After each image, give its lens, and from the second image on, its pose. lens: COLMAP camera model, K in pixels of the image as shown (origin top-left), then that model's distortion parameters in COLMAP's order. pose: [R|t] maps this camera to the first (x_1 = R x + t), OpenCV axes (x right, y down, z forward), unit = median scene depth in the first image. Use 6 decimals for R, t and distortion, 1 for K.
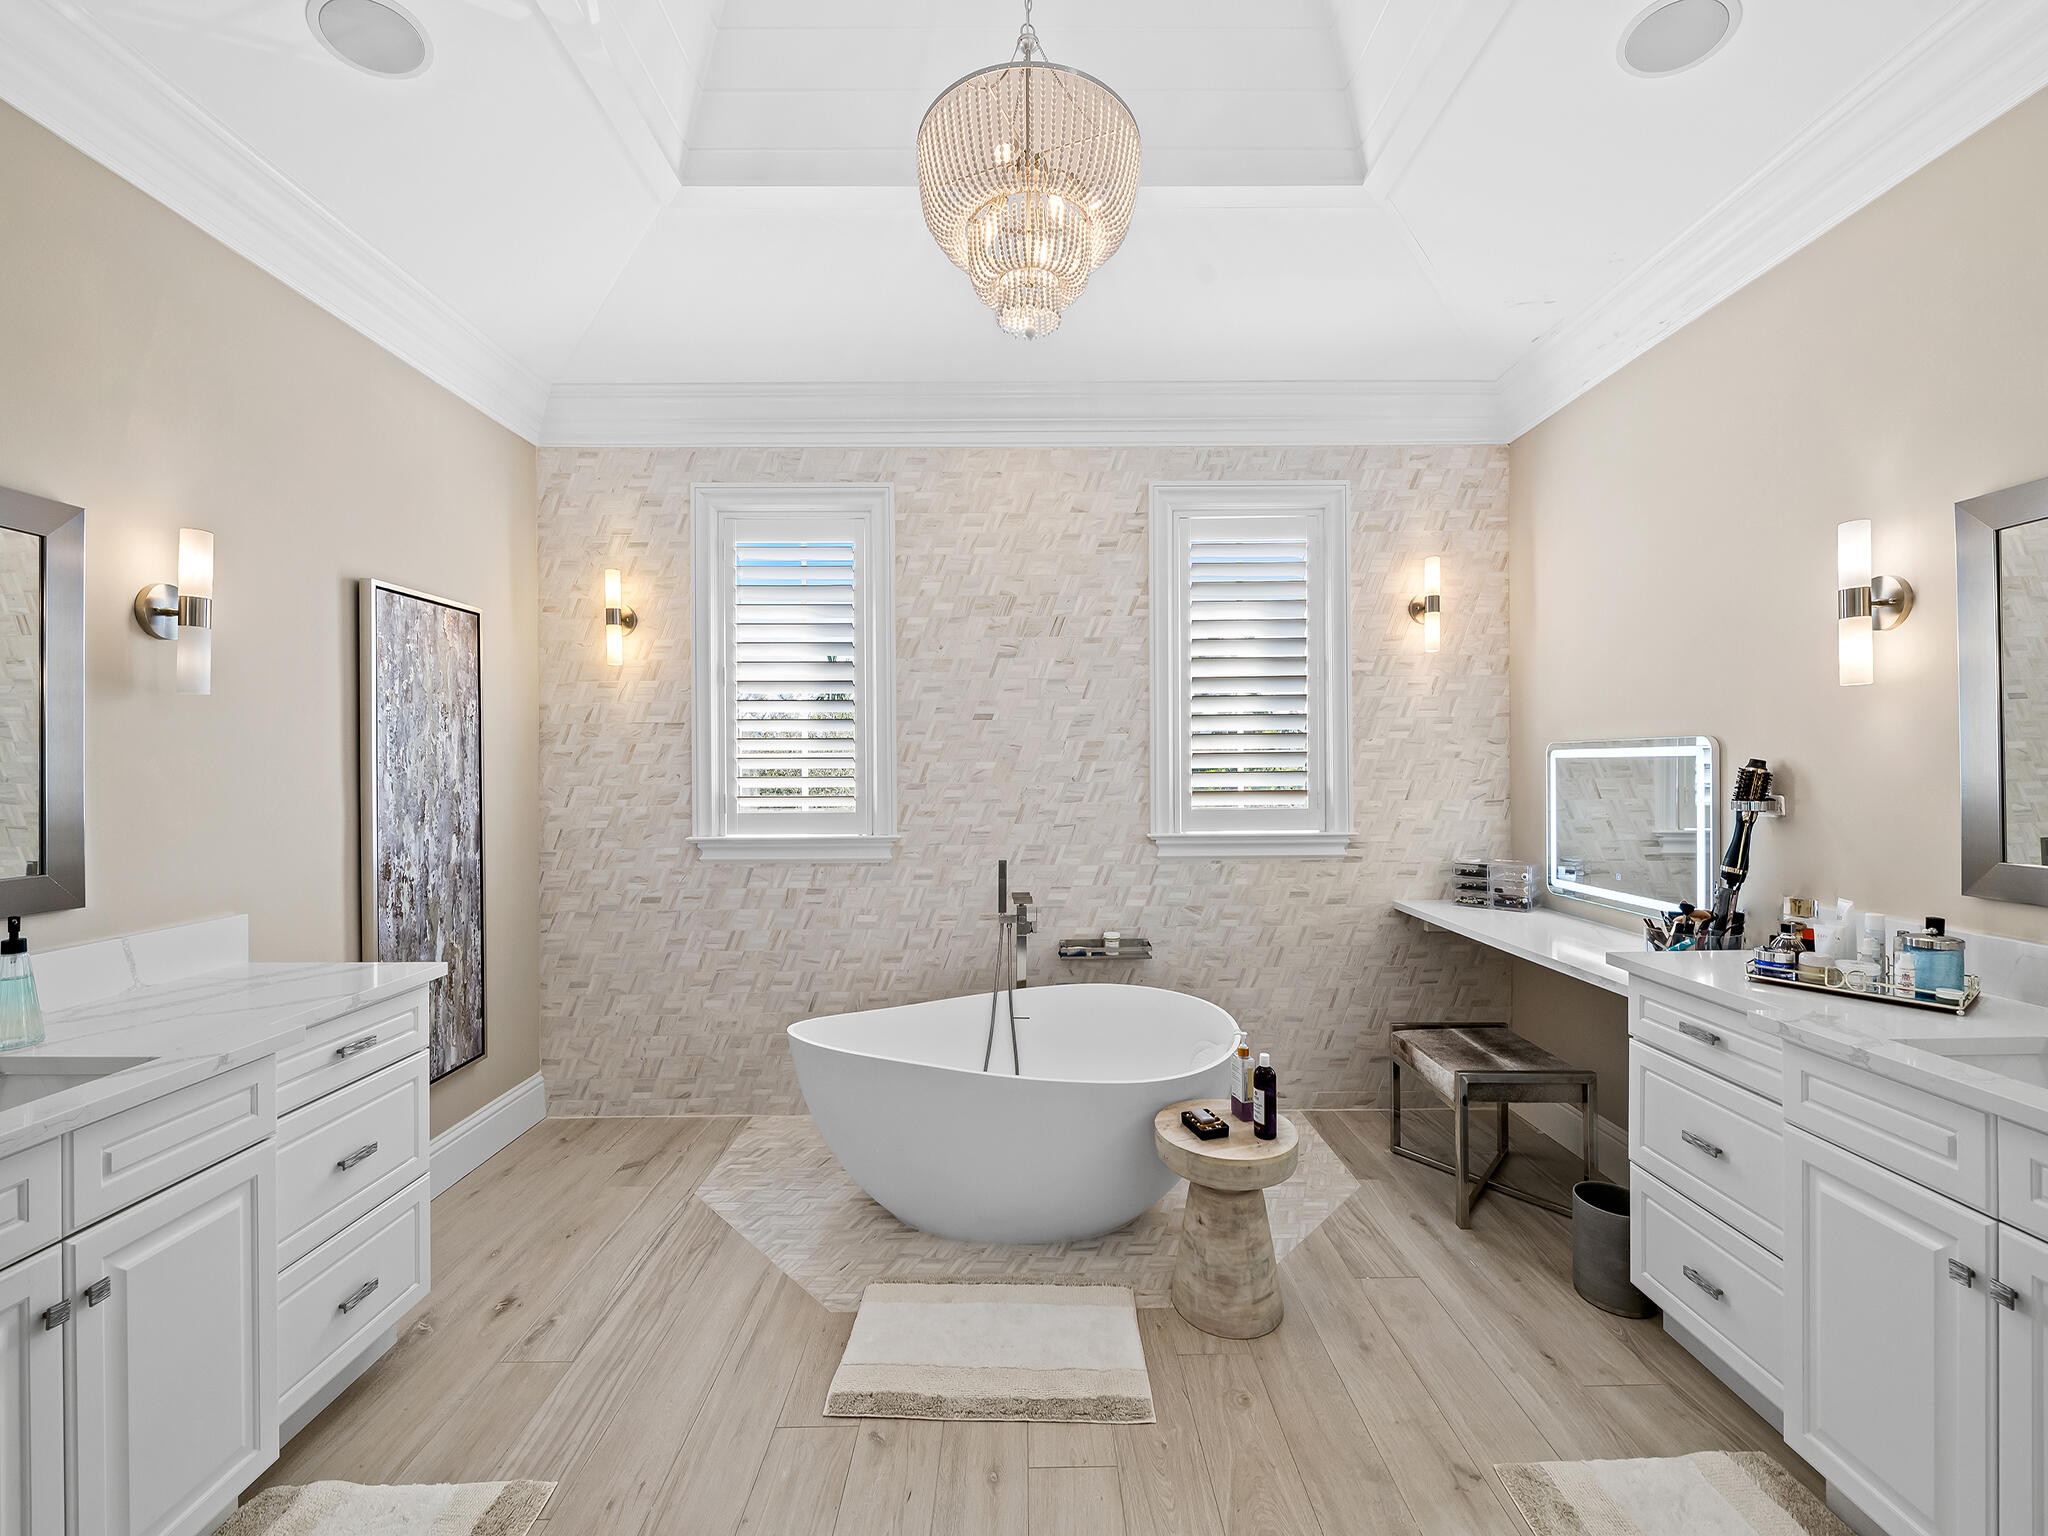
lens RADIAL K [[818.4, 0, 1026.8], [0, 818.4, 764.5], [0, 0, 1]] dist [0.003945, -0.003126]
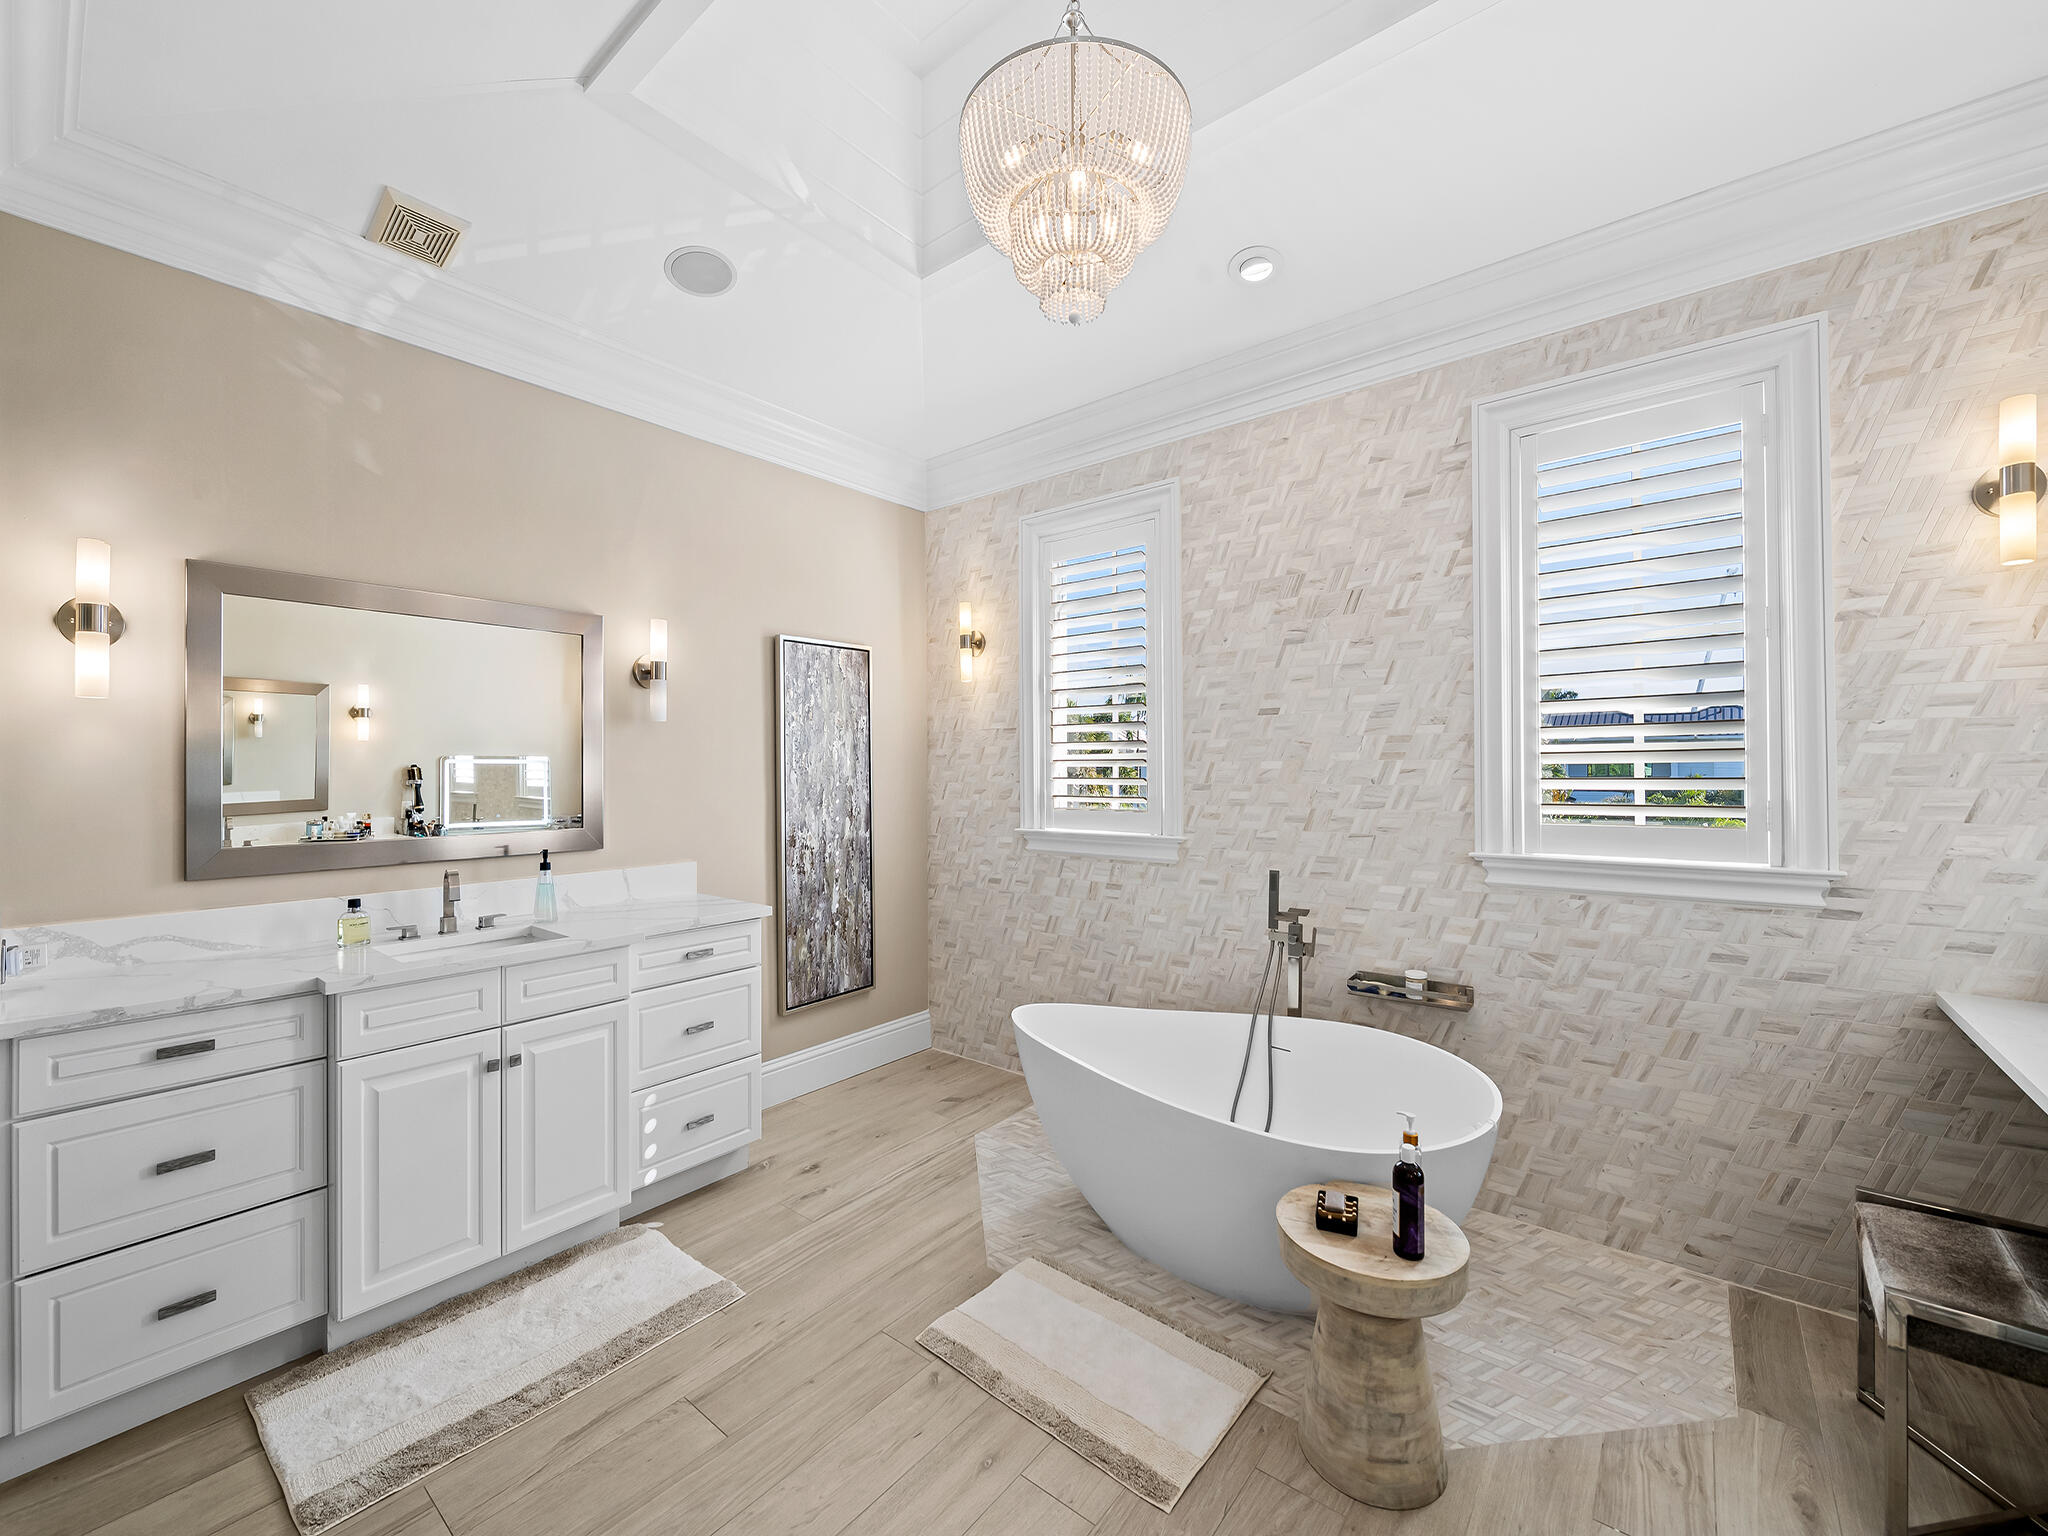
lens RADIAL K [[828.6, 0, 1018.5], [0, 828.6, 763.6], [0, 0, 1]] dist [0.002086, -0.003418]
pose [[0.767554, -0.002815, -0.640978, 0.325778], [0.001985, 0.999996, -0.002014, 0.000856], [0.640981, 0.000274, 0.767556, 0.116562]]
